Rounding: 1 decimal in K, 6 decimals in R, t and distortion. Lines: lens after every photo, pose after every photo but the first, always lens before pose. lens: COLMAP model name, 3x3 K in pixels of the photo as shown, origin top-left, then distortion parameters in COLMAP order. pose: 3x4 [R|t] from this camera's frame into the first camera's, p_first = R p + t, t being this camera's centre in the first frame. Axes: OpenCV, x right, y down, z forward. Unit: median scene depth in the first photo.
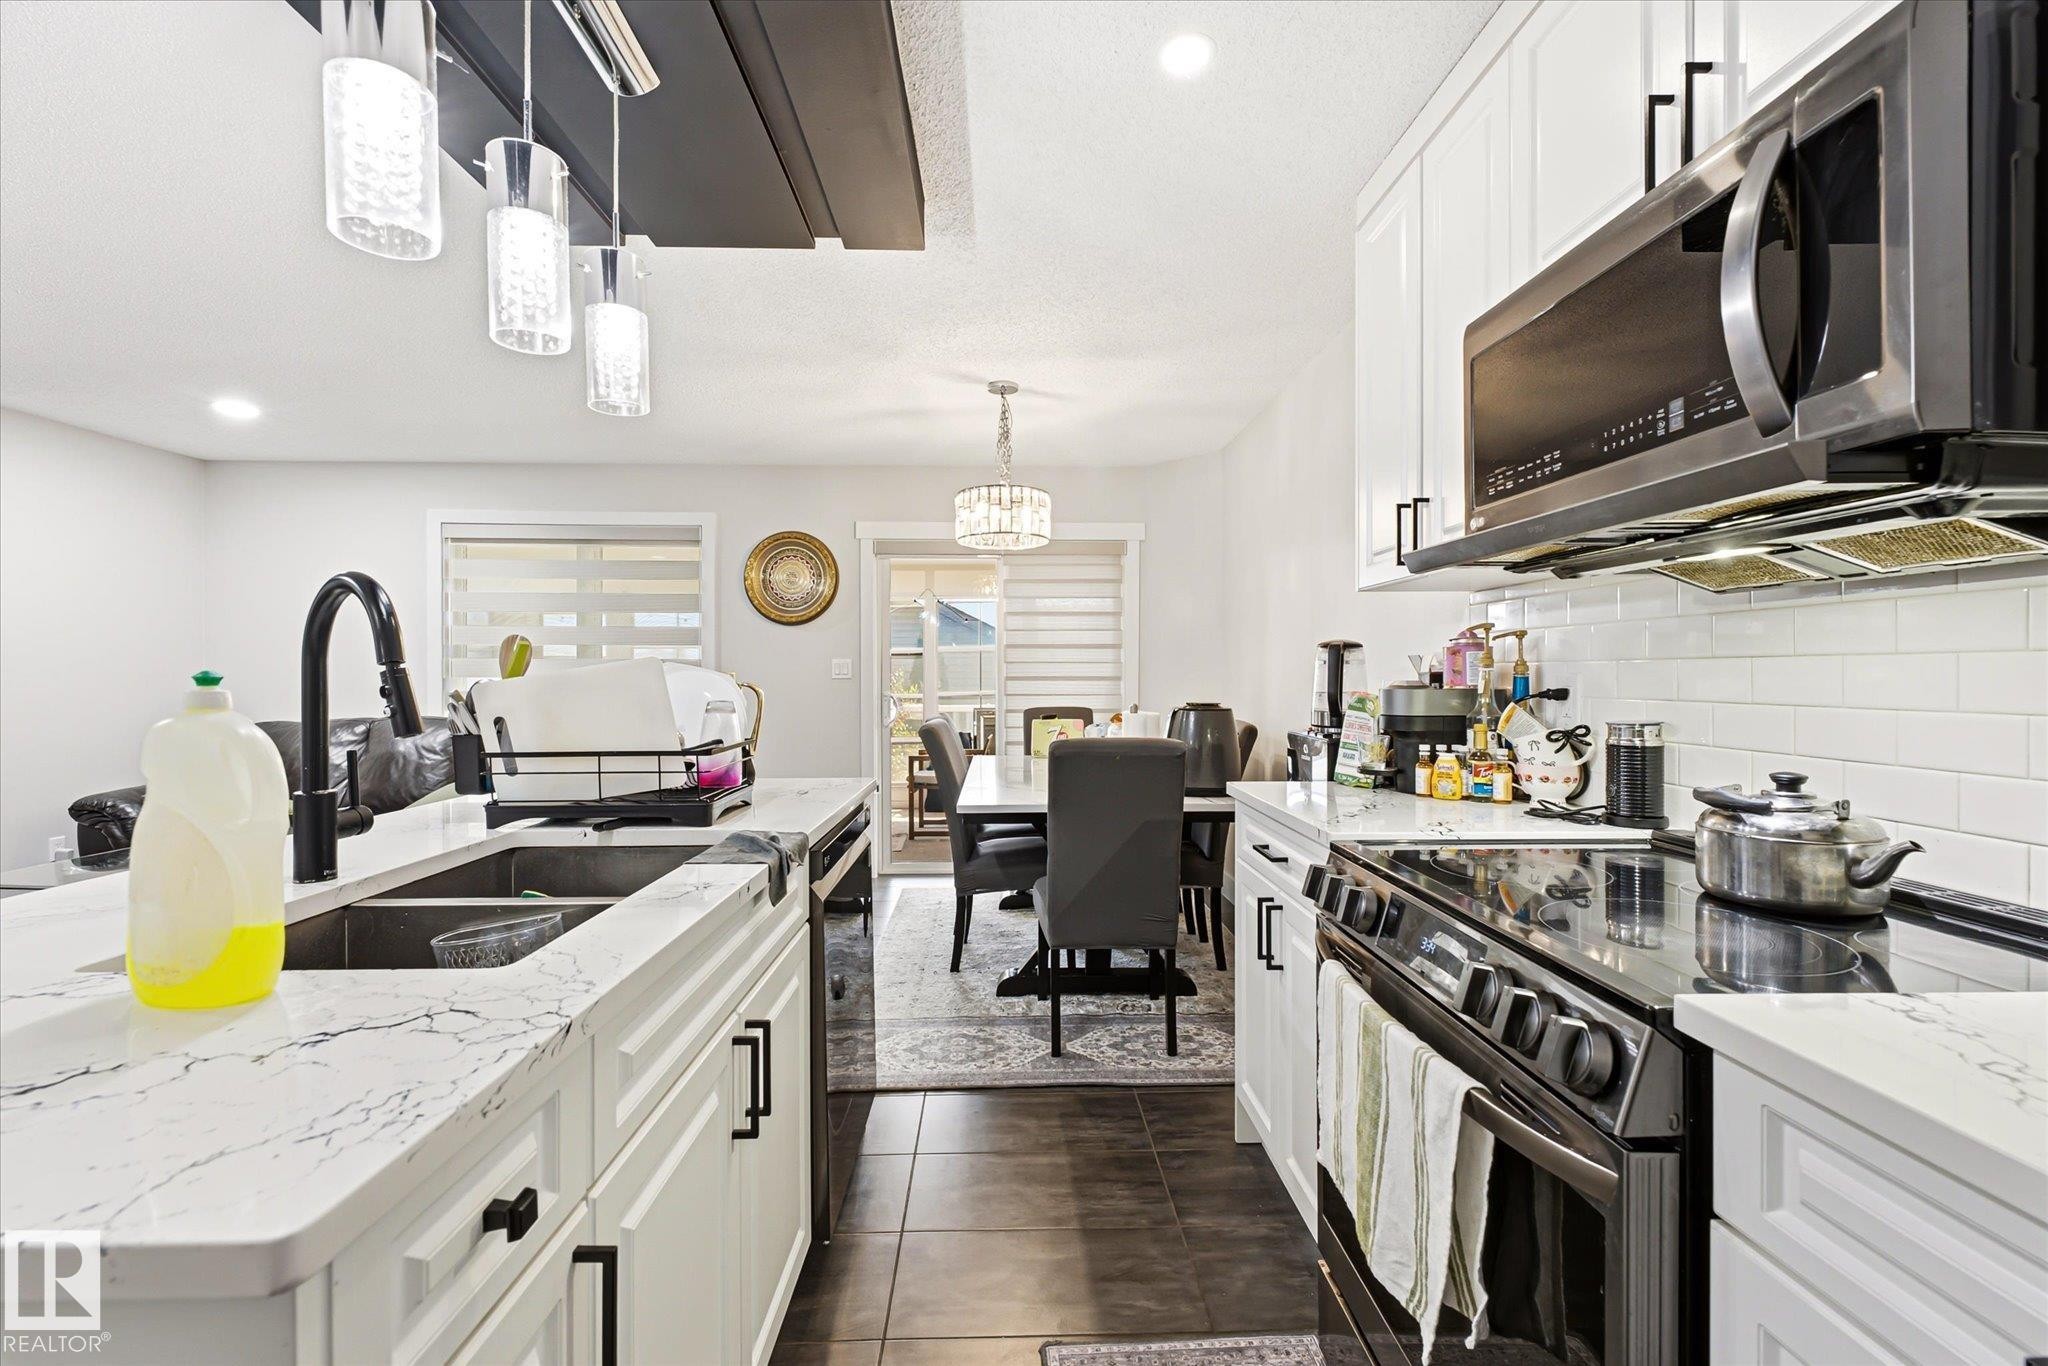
lens RADIAL K [[865.0, 0, 1024.9], [0, 865.0, 677.1], [0, 0, 1]] dist [0.004769, 0.000358]
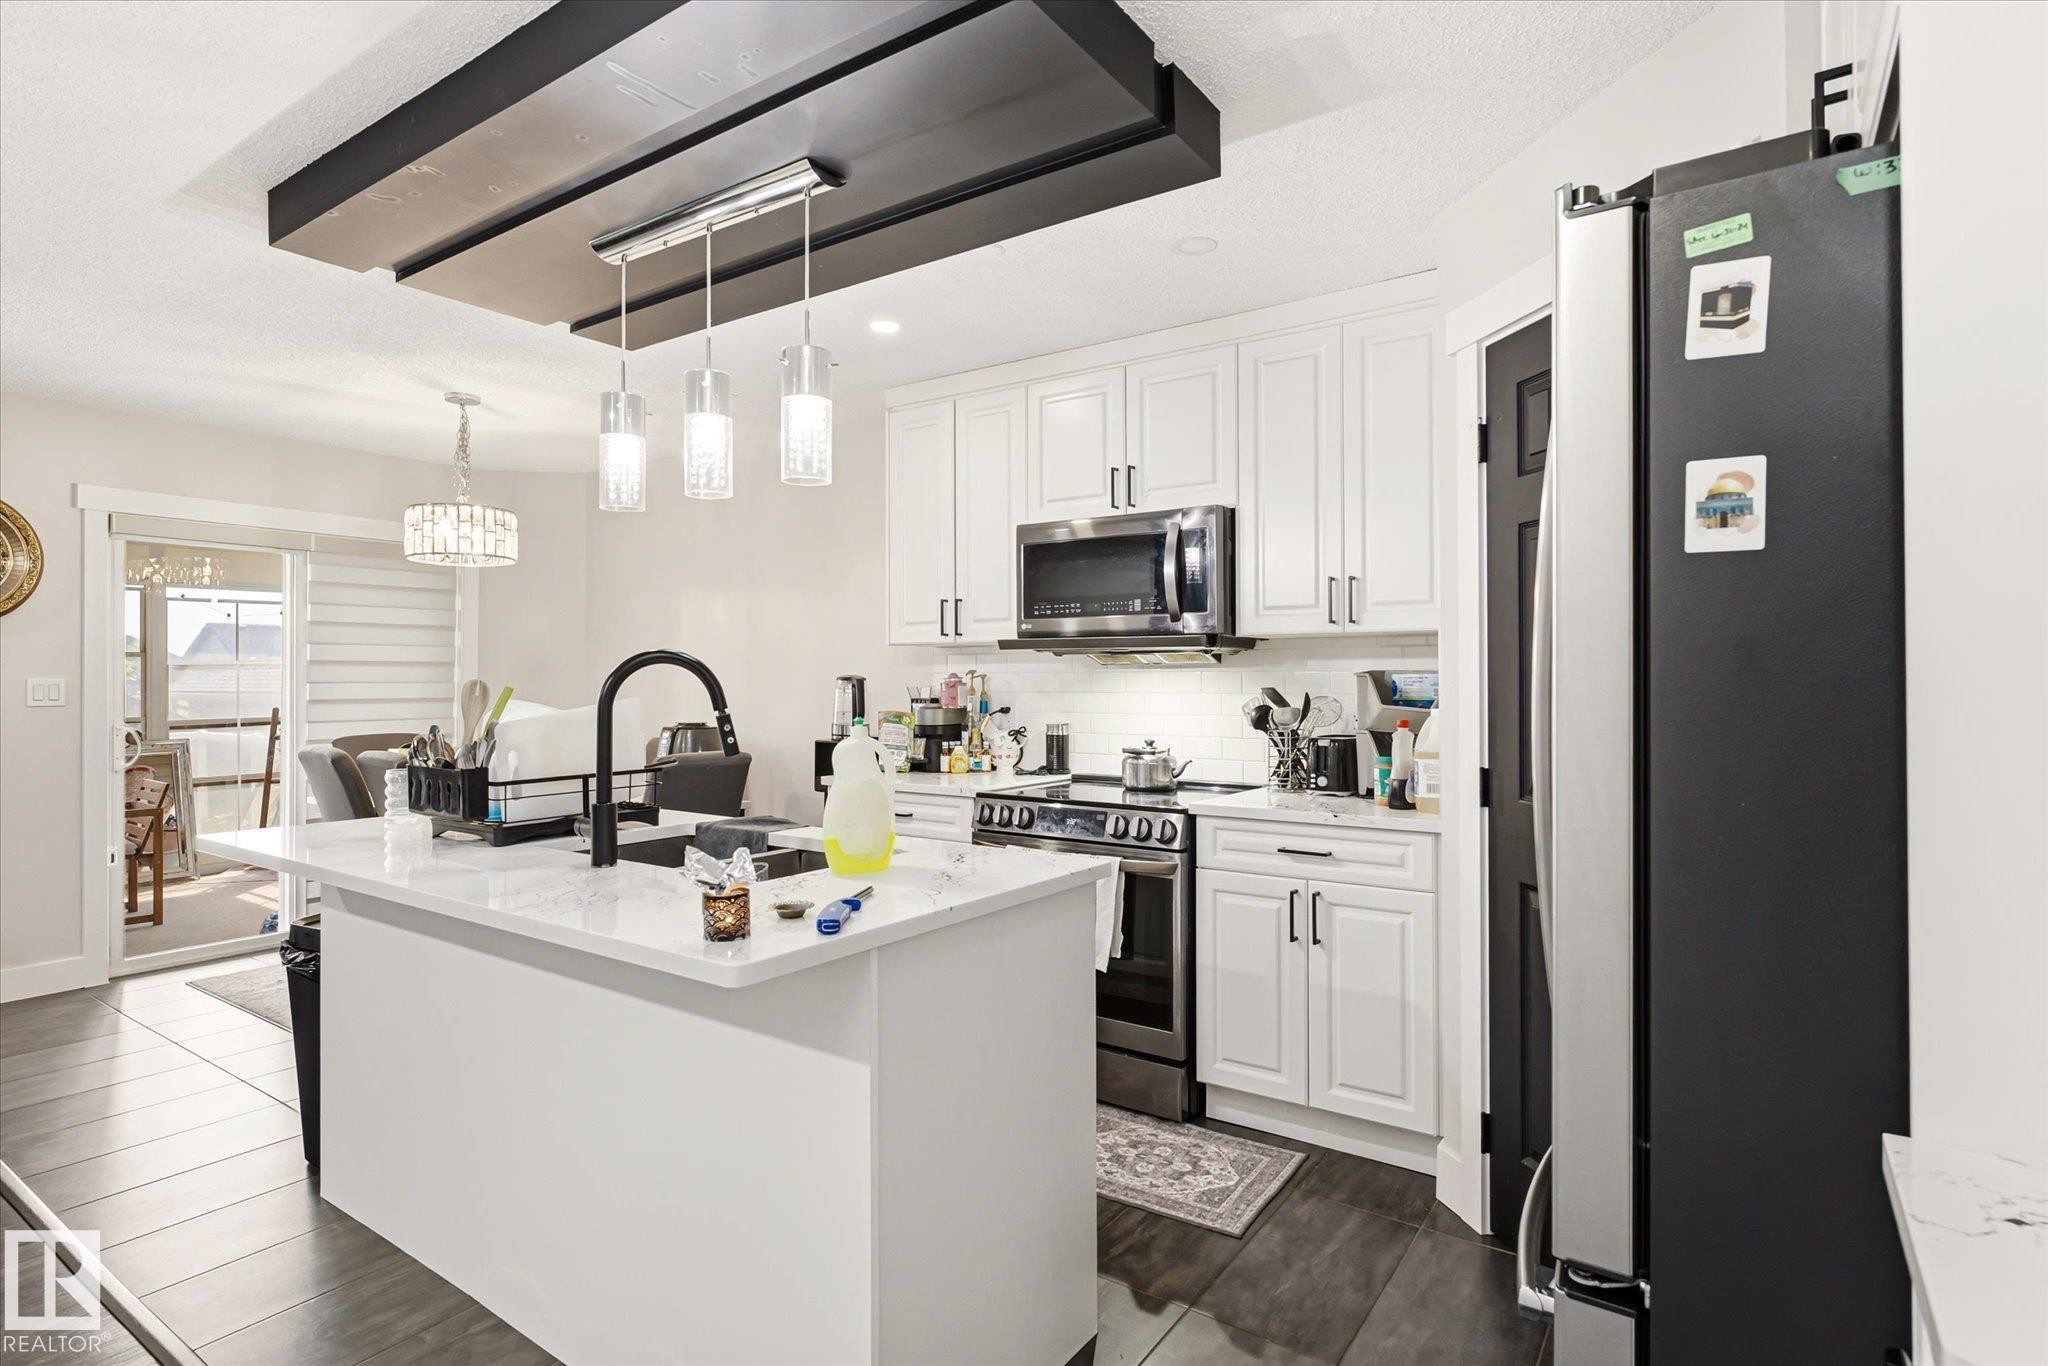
lens RADIAL K [[1038.5, 0, 1029.4], [0, 1038.5, 679.9], [0, 0, 1]] dist [-0.004315, -0.000398]
pose [[0.594760, 0.001710, 0.803901, -1.067084], [0.003510, 0.999983, -0.004724, -0.032853], [-0.803896, 0.005632, 0.594744, -0.330277]]
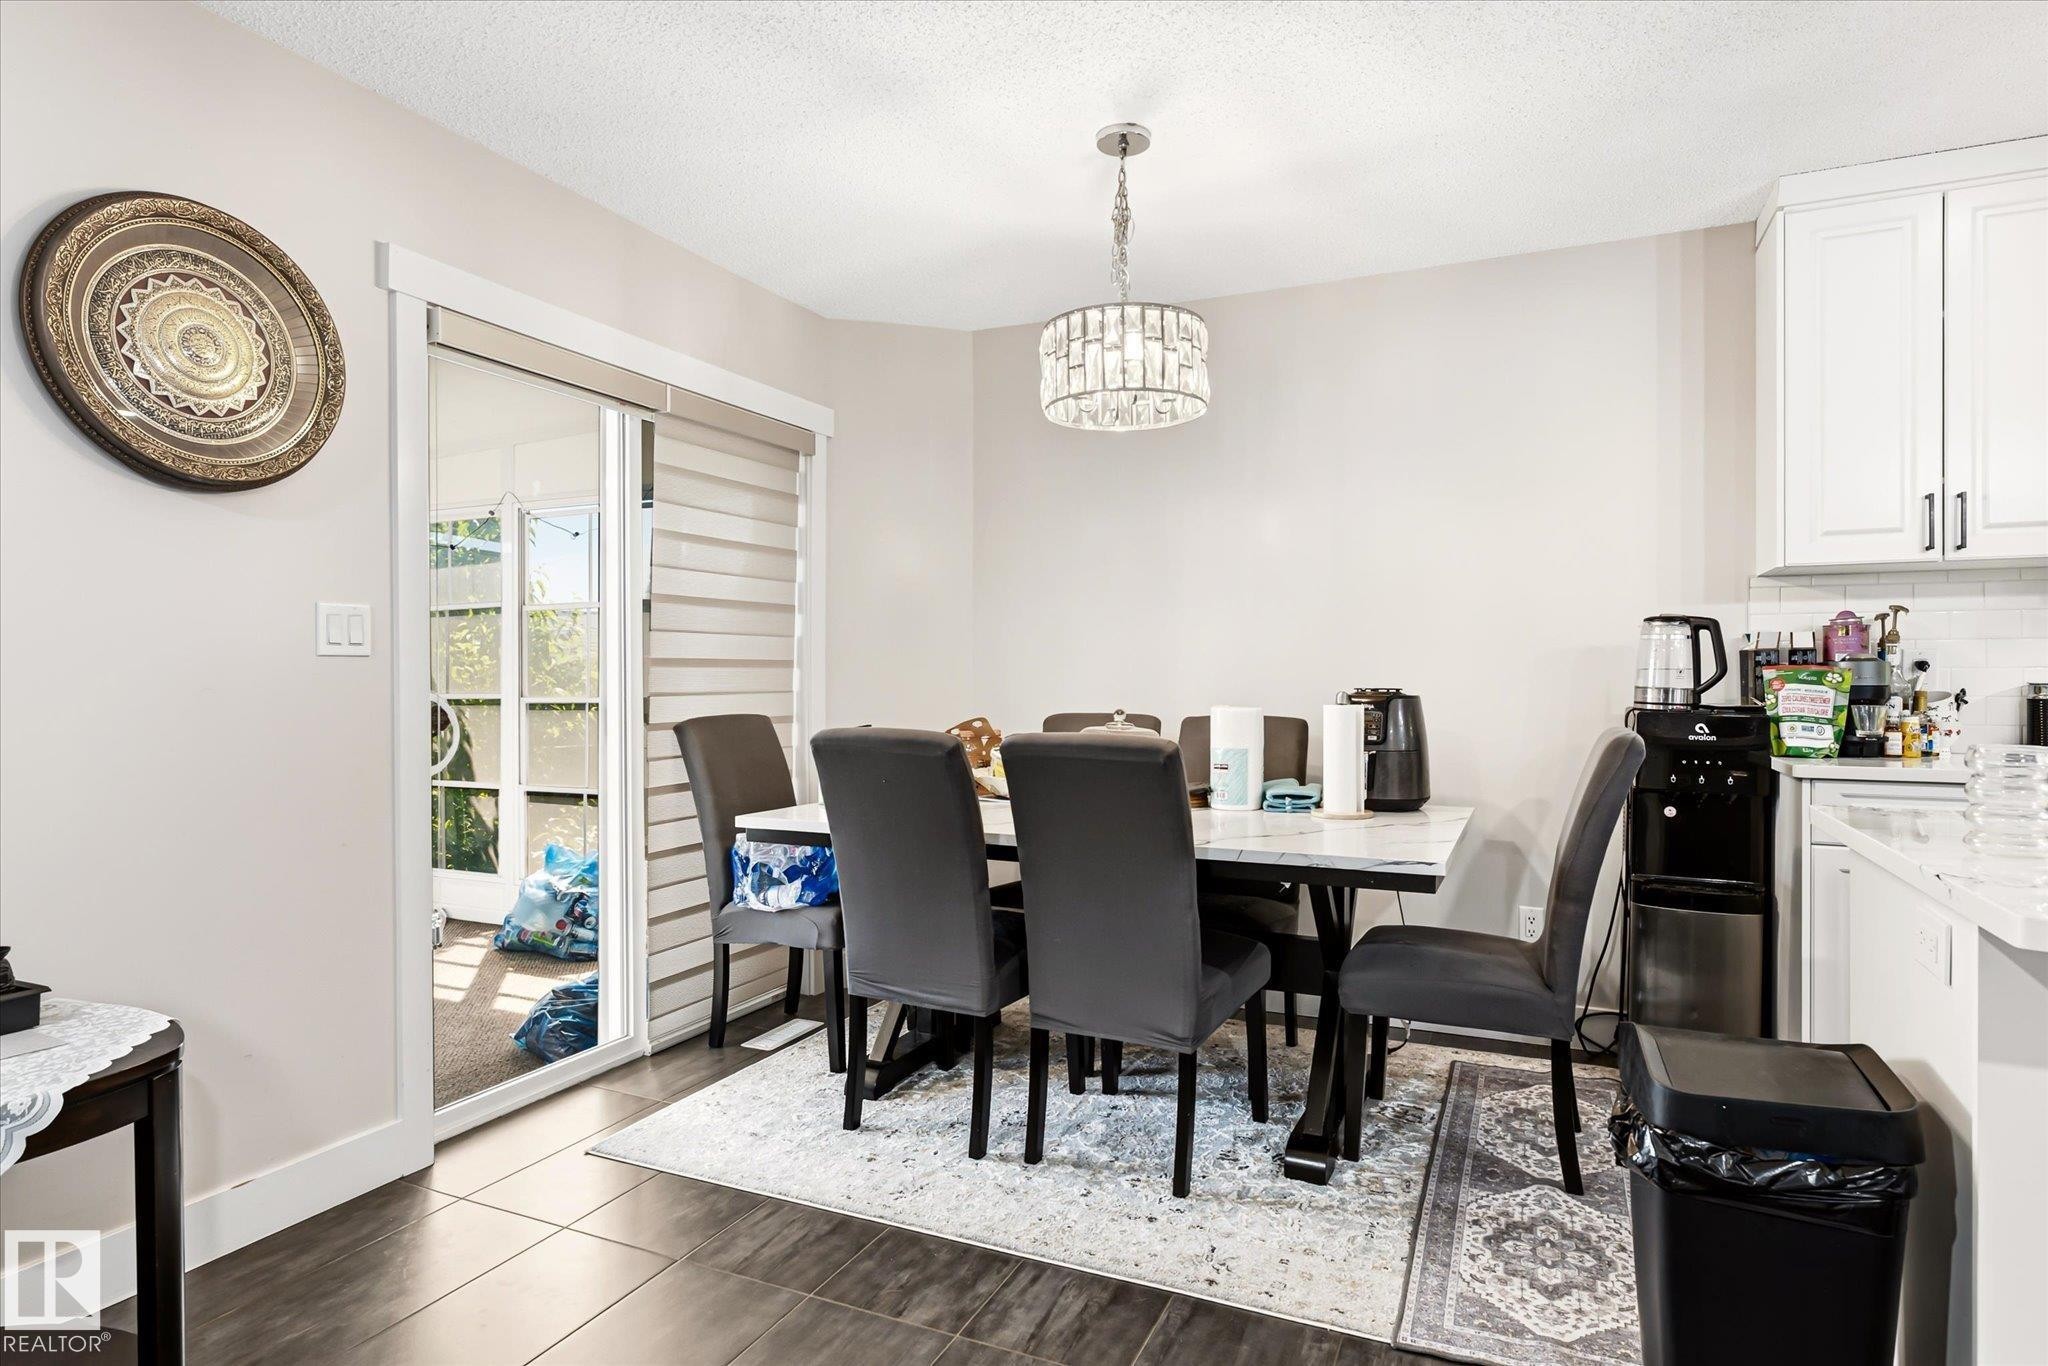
lens RADIAL K [[1111.1, 0, 1022.5], [0, 1111.1, 682.9], [0, 0, 1]] dist [-0.012179, -0.000662]
pose [[0.441901, -0.002701, 0.897060, -1.316298], [0.003371, 0.999993, 0.001350, 0.036664], [-0.897057, 0.002427, 0.441907, 1.390314]]
